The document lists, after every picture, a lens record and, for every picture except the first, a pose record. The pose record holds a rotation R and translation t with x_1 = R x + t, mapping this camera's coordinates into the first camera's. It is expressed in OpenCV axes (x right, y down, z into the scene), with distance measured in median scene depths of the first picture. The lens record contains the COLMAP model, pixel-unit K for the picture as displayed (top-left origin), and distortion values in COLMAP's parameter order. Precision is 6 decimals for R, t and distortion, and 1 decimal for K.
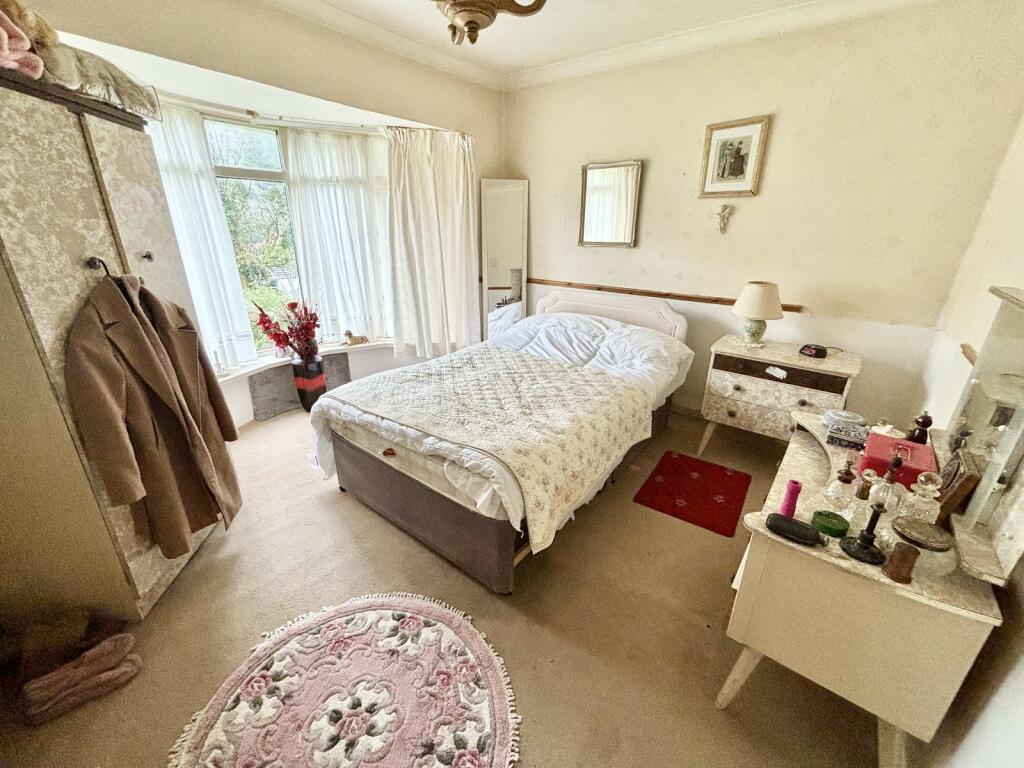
lens RADIAL K [[412.5, 0, 514.6], [0, 412.5, 384.6], [0, 0, 1]] dist [-0.002009, 0.000041]
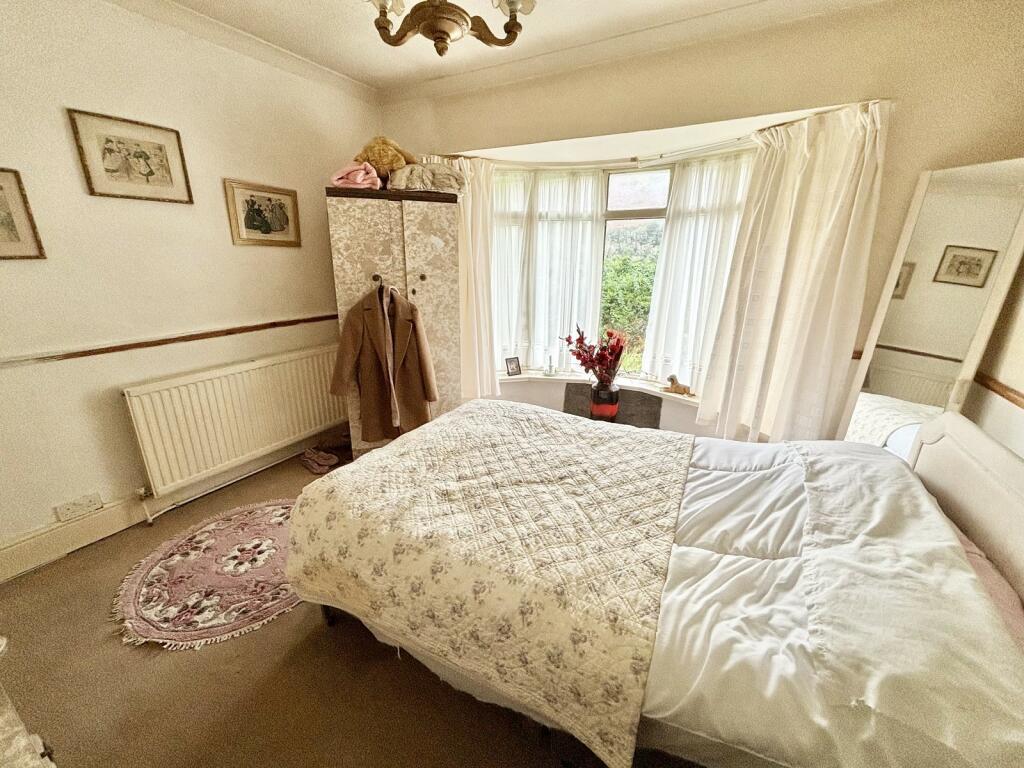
lens RADIAL K [[412.5, 0, 511.2], [0, 412.5, 385.3], [0, 0, 1]] dist [-0.002009, 0.000041]
pose [[0.157815, 0.282352, -0.946241, 0.578140], [-0.359110, 0.909047, 0.211361, -0.259722], [0.919856, 0.306448, 0.244857, 0.694389]]
